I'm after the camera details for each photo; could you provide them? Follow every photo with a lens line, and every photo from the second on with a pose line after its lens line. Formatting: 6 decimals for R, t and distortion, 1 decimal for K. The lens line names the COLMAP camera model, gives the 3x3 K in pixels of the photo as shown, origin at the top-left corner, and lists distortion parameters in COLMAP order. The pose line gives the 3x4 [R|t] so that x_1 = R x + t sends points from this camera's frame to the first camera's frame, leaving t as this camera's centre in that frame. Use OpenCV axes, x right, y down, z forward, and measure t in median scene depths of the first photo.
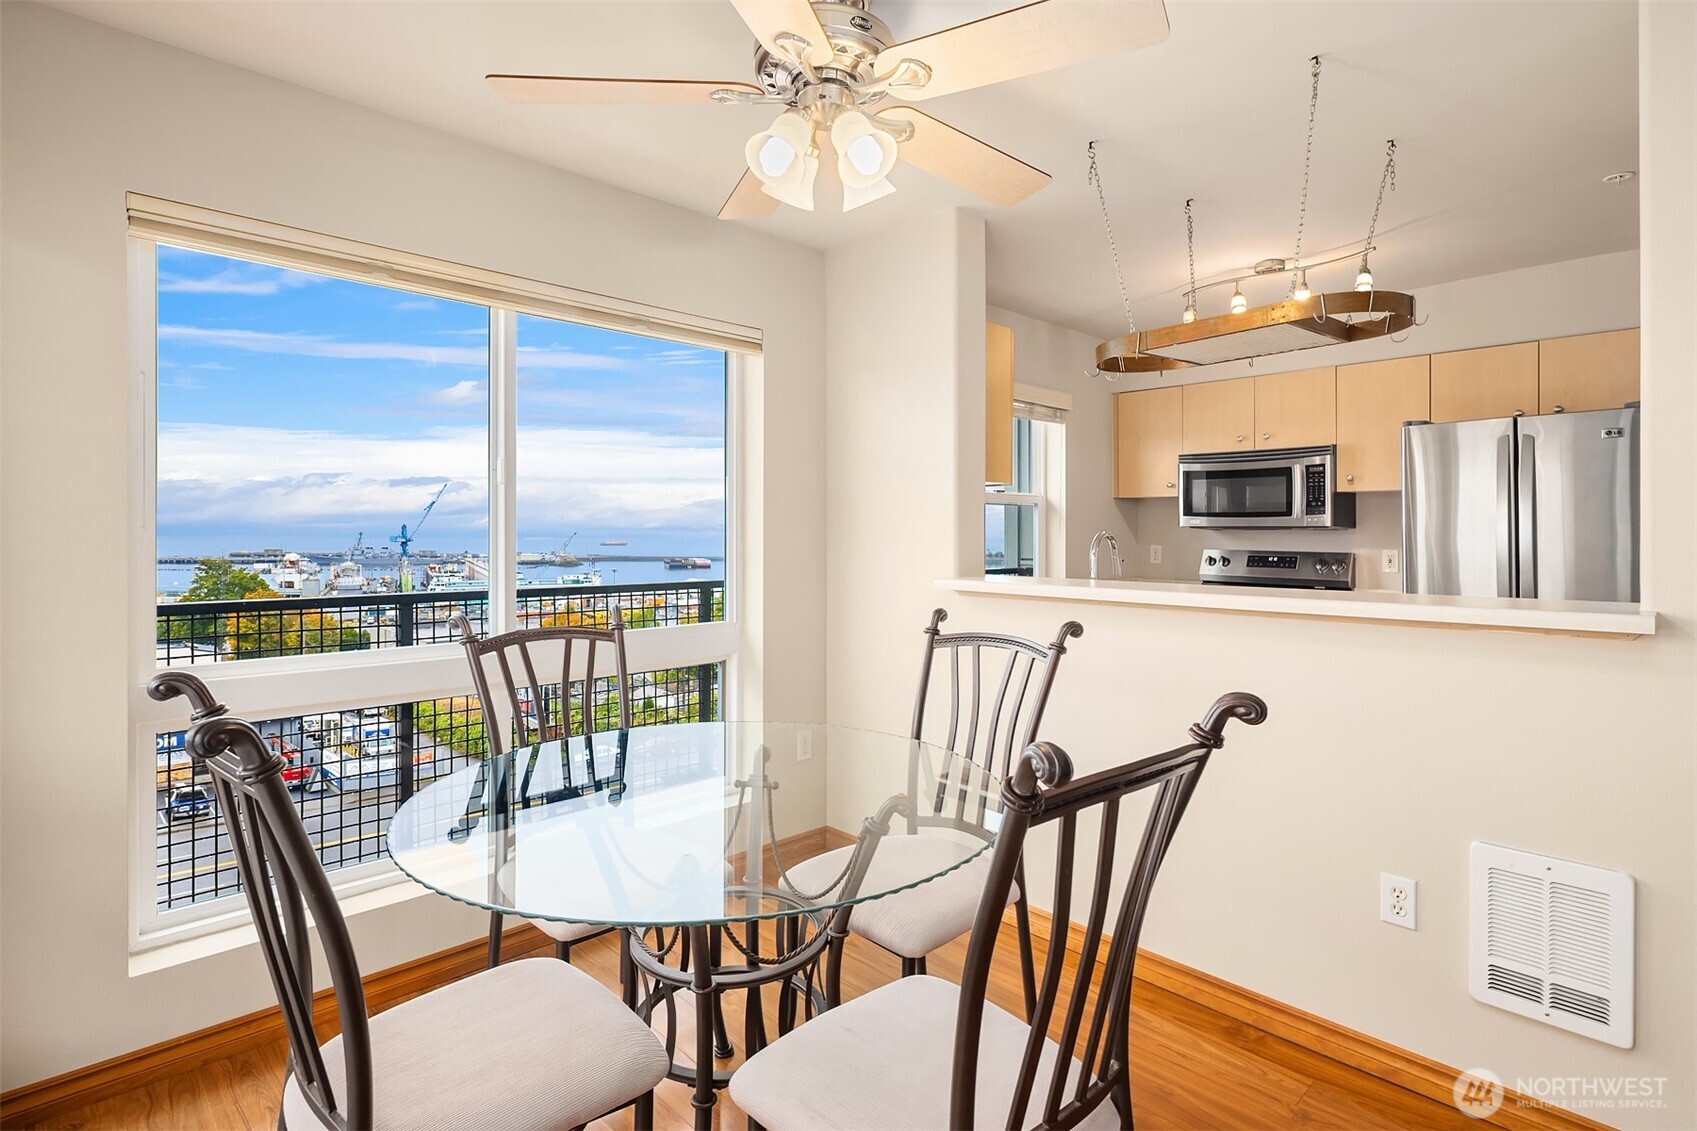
lens RADIAL K [[831.9, 0, 844.4], [0, 831.9, 528.2], [0, 0, 1]] dist [-0.012033, -0.000211]
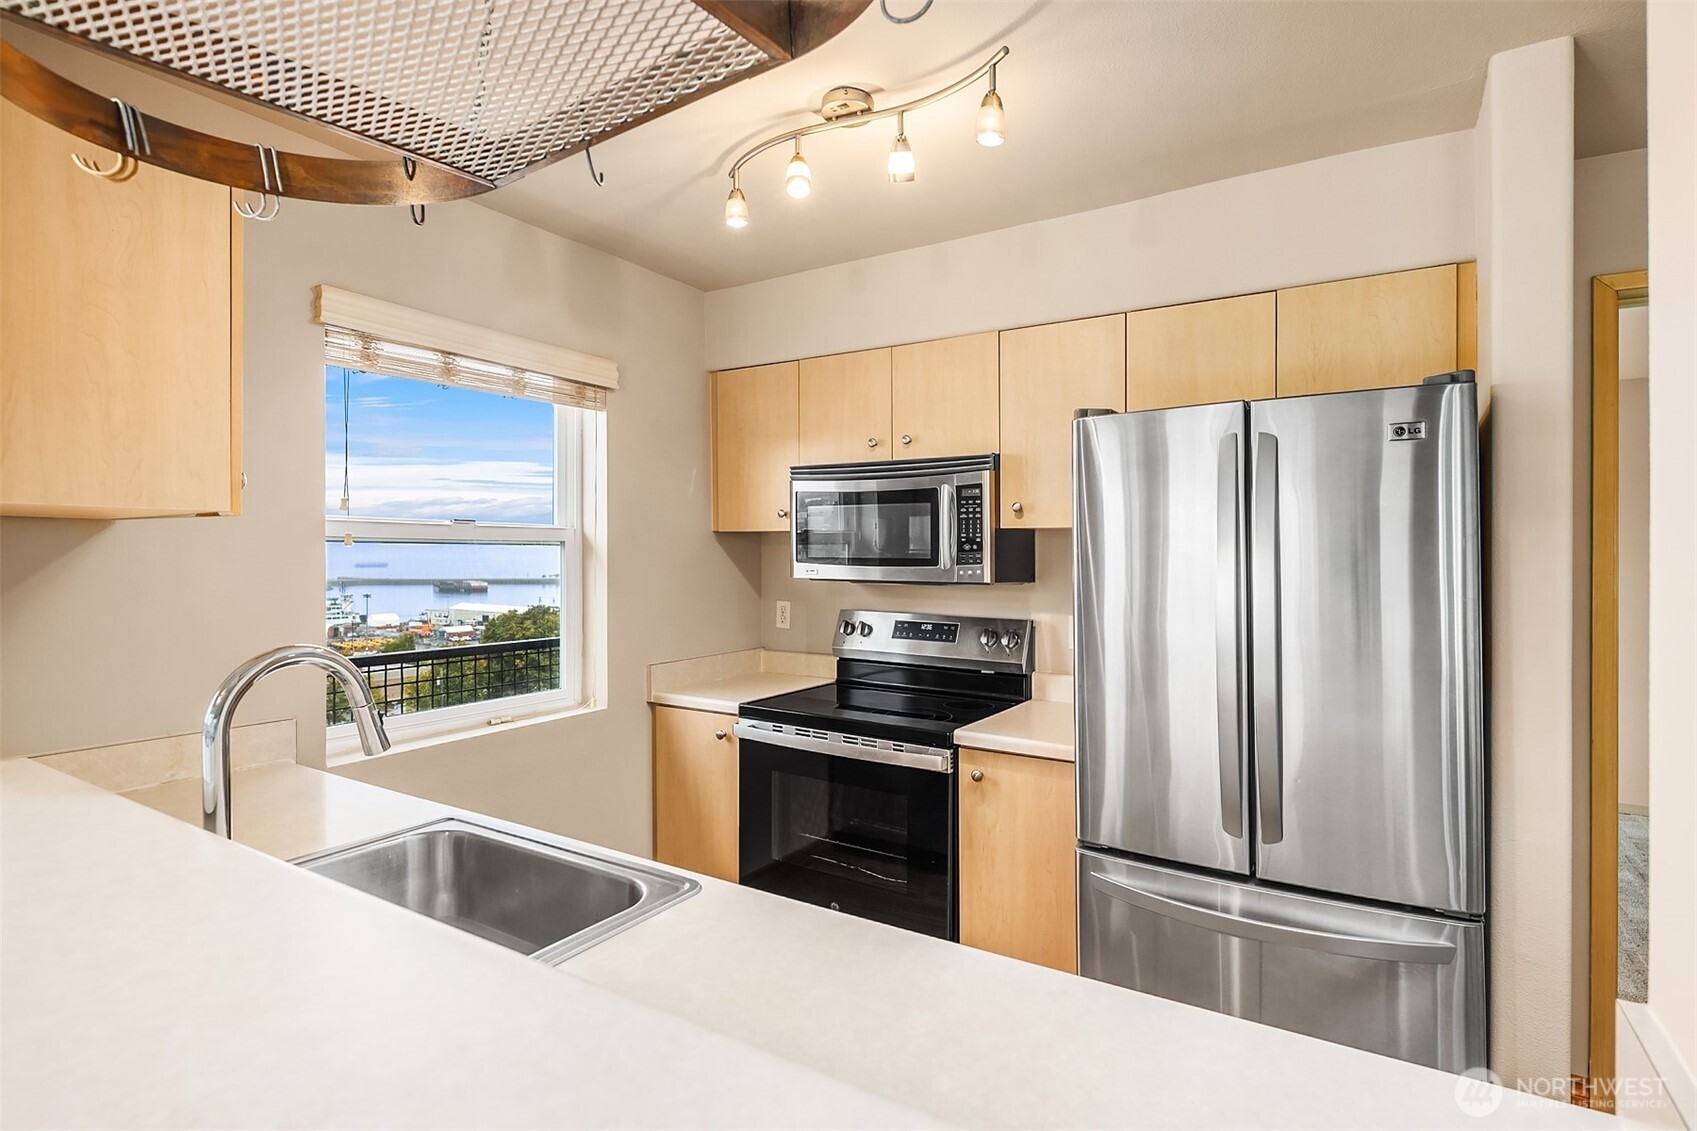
lens RADIAL K [[831.9, 0, 845.2], [0, 831.9, 564.5], [0, 0, 1]] dist [-0.012033, -0.000211]
pose [[0.971249, -0.002951, 0.238048, 0.356647], [-0.001616, 0.999818, 0.018990, -0.030753], [-0.238060, -0.018829, 0.971068, 0.444963]]
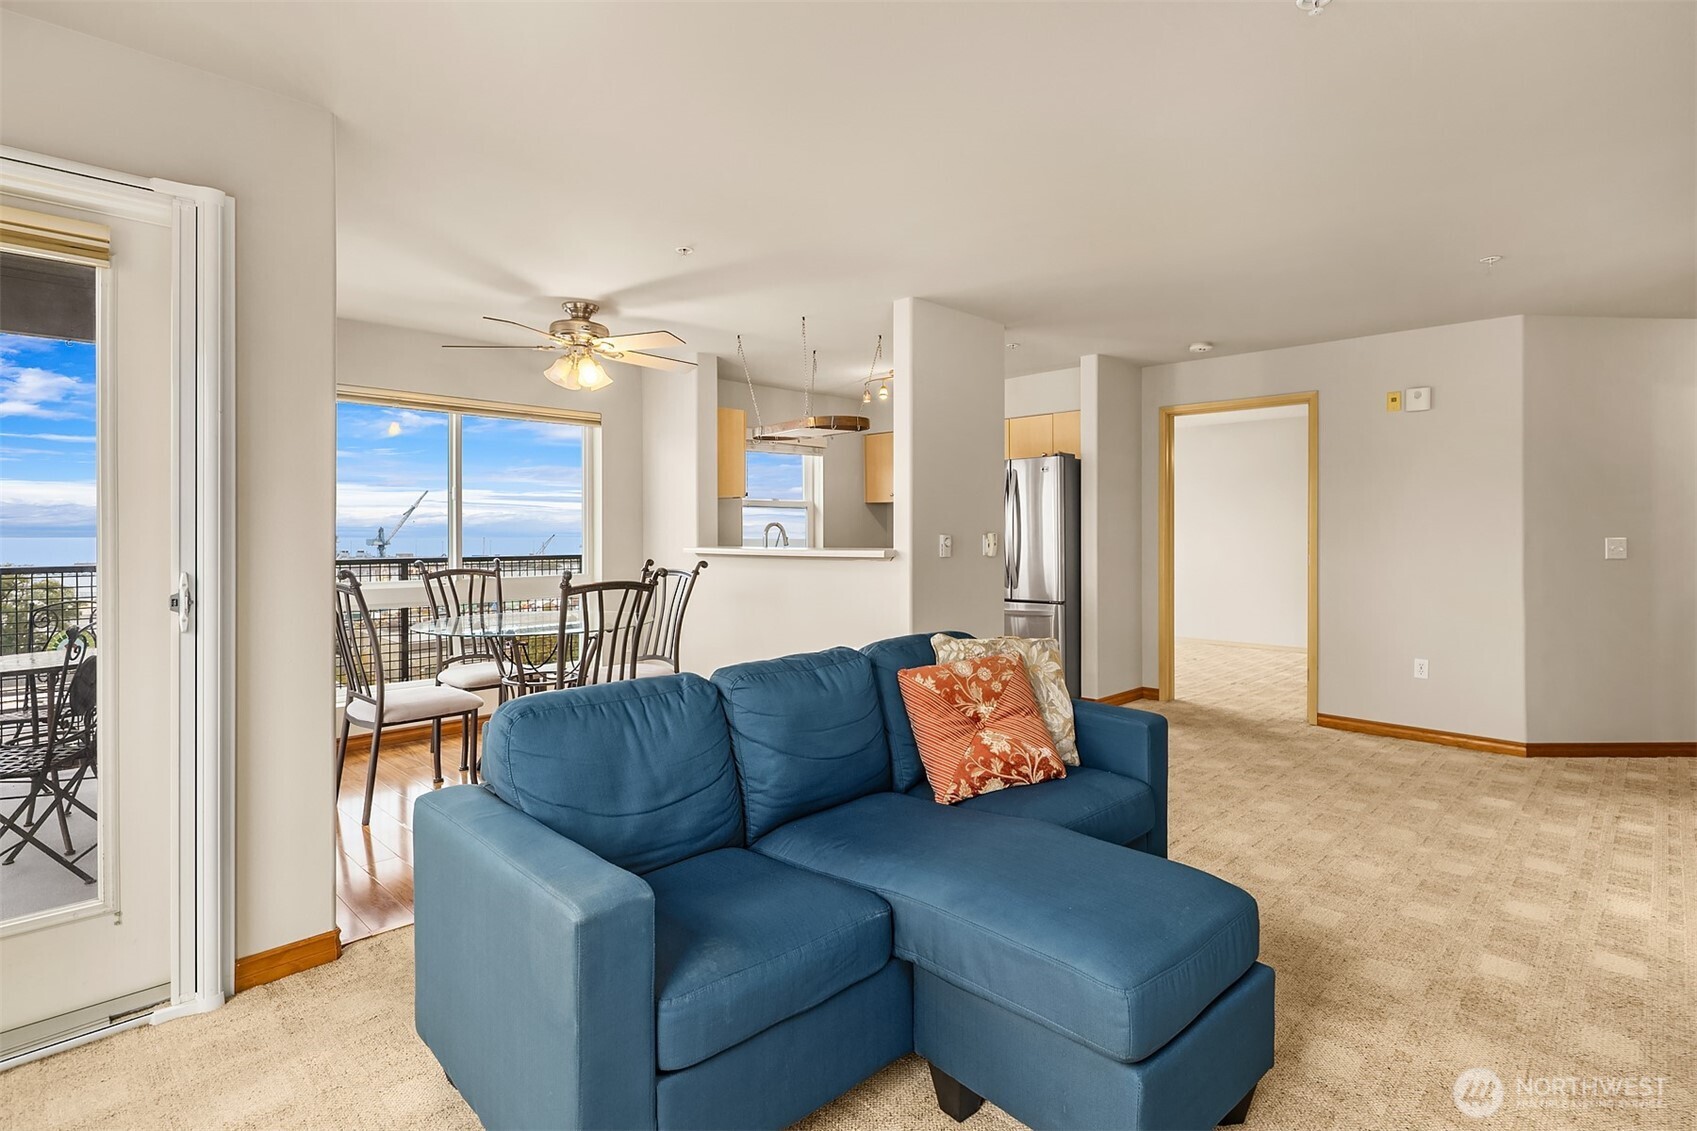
lens RADIAL K [[831.9, 0, 860.3], [0, 831.9, 523.1], [0, 0, 1]] dist [-0.012033, -0.000211]
pose [[0.999241, -0.005767, 0.038534, 0.337390], [0.005953, 0.999971, -0.004724, 0.011995], [-0.038506, 0.004949, 0.999246, -0.708750]]
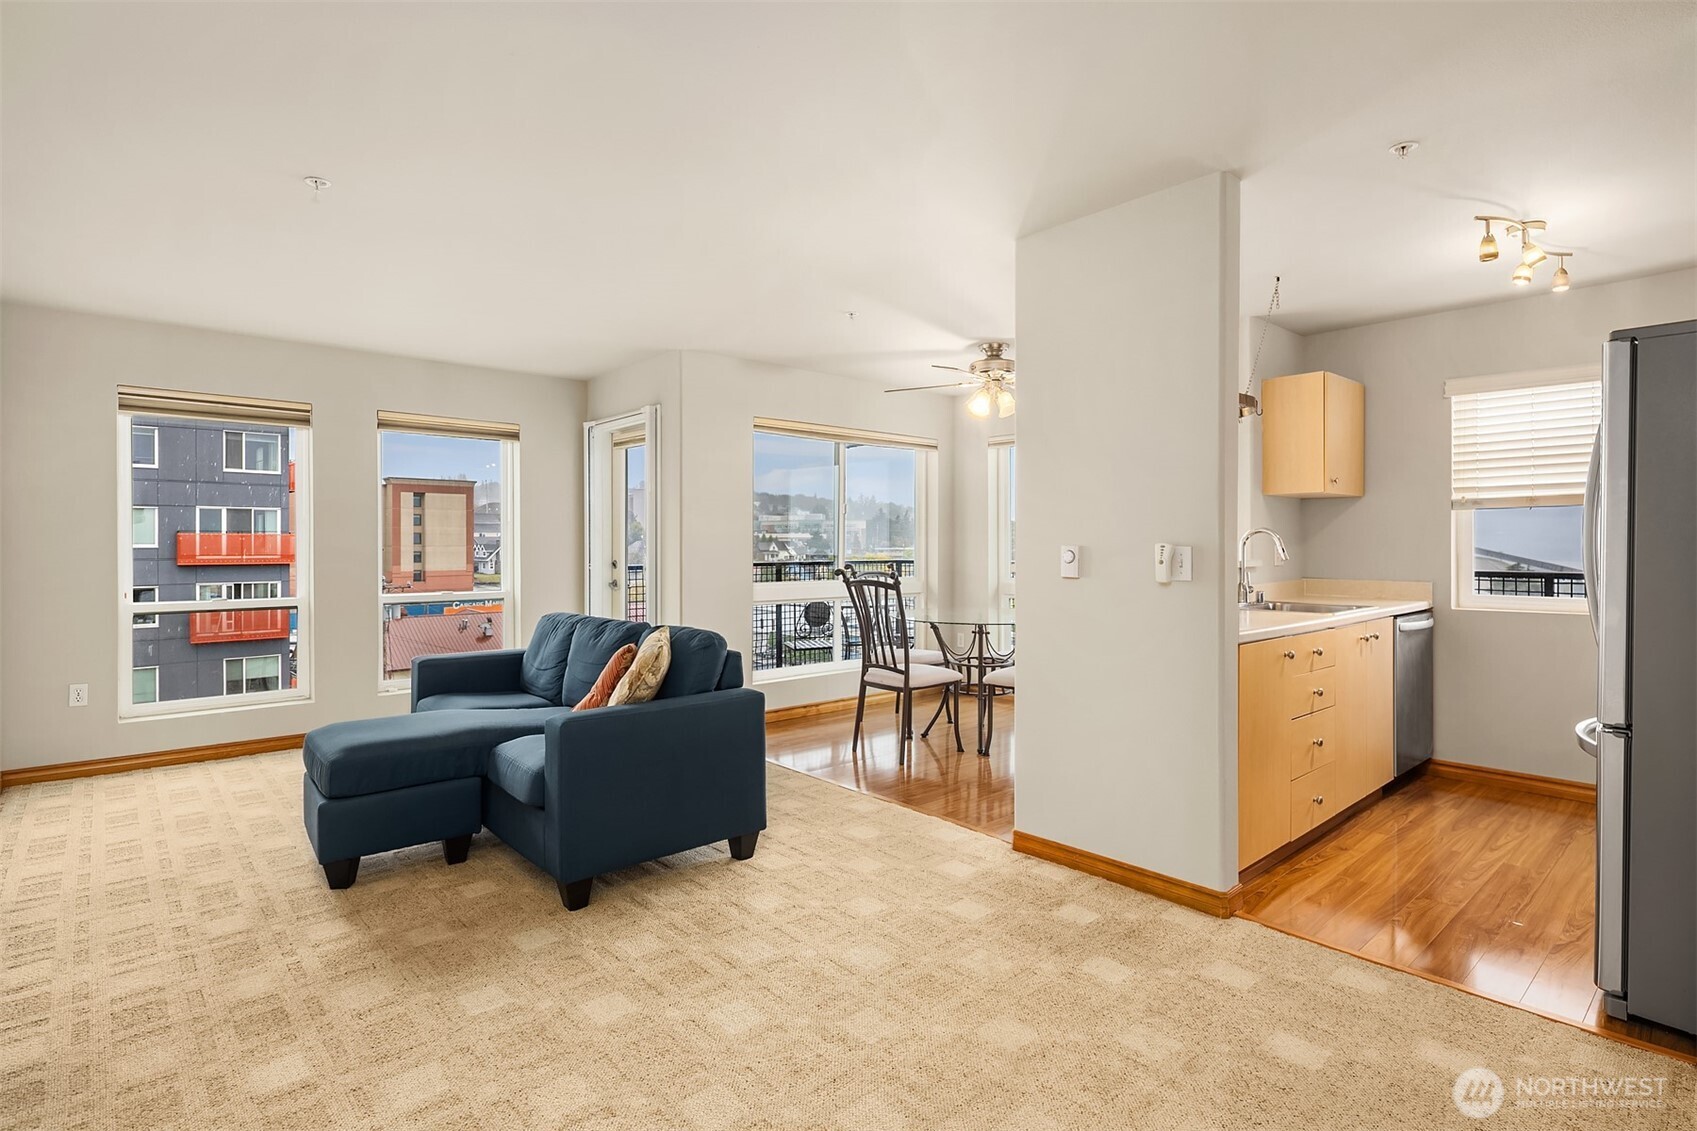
lens RADIAL K [[831.9, 0, 834.4], [0, 831.9, 538.9], [0, 0, 1]] dist [-0.012033, -0.000211]
pose [[-0.033517, -0.008007, -0.999406, 1.330284], [0.006058, 0.999948, -0.008215, 0.020949], [0.999420, -0.006330, -0.033467, 0.242888]]
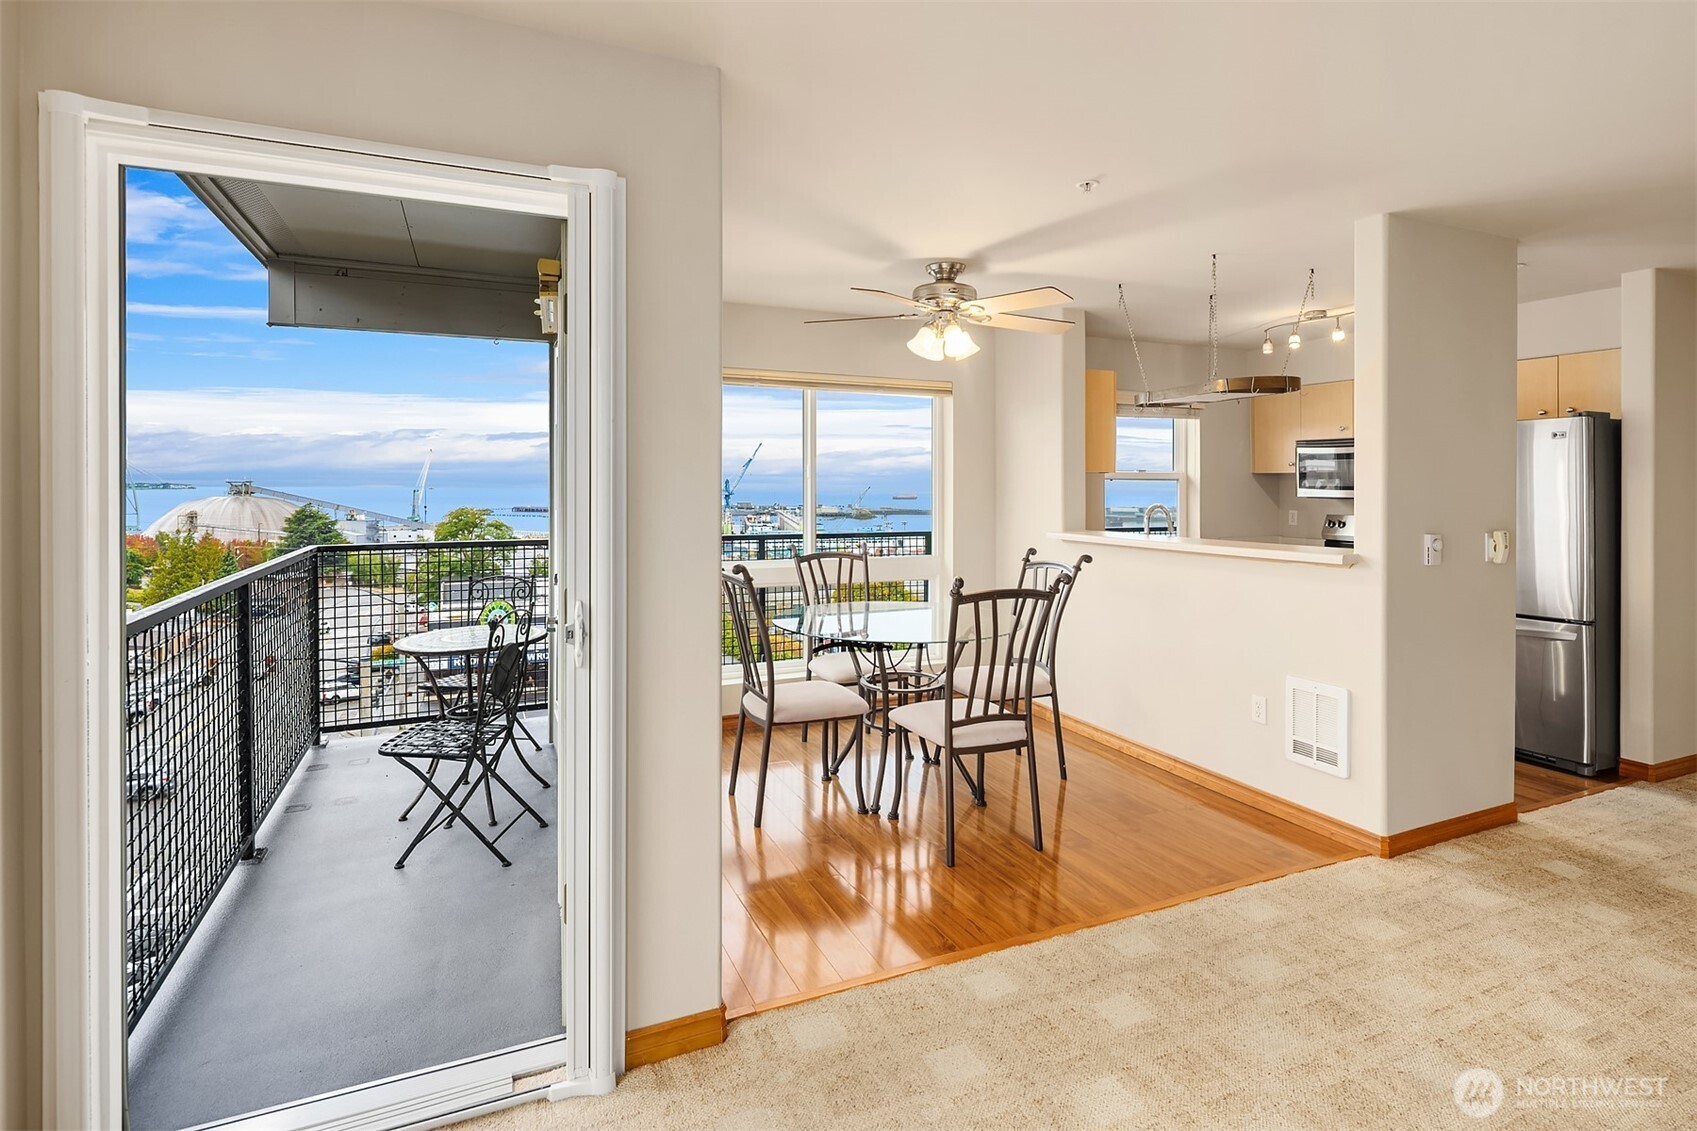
lens RADIAL K [[831.9, 0, 839.5], [0, 831.9, 479.9], [0, 0, 1]] dist [-0.012033, -0.000211]
pose [[0.938550, -0.002895, -0.345132, 0.224053], [0.002076, 0.999994, -0.002742, -0.030743], [0.345137, 0.001857, 0.938550, -0.552115]]
